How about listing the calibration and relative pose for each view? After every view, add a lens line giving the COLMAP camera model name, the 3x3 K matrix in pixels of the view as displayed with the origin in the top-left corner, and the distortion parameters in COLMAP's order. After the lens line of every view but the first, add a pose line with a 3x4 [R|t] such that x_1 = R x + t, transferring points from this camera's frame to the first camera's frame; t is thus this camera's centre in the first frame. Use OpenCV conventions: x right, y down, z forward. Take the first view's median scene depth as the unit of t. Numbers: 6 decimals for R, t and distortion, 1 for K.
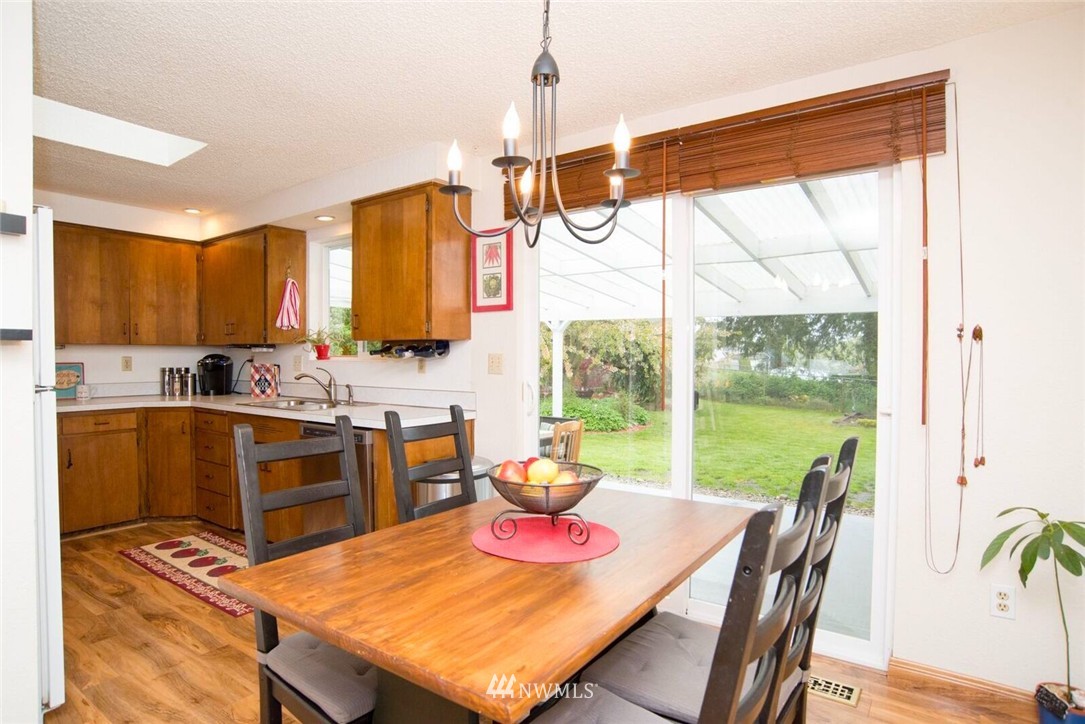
lens RADIAL K [[570.5, 0, 547.6], [0, 570.5, 365.4], [0, 0, 1]] dist [-0.106244, 0.053604]
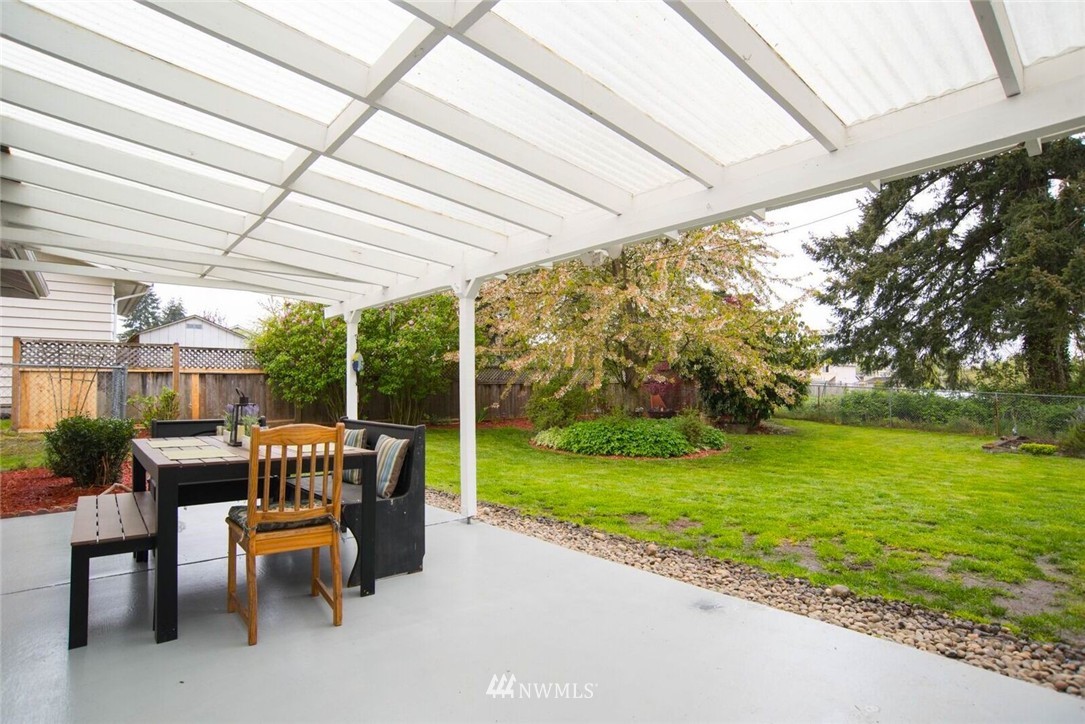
lens RADIAL K [[549.7, 0, 536.6], [0, 549.7, 367.3], [0, 0, 1]] dist [-0.101425, 0.046234]
pose [[0.971553, -0.026512, -0.235335, 0.061654], [0.014989, 0.998606, -0.050618, 0.013197], [0.236349, 0.045651, 0.970595, 0.106067]]
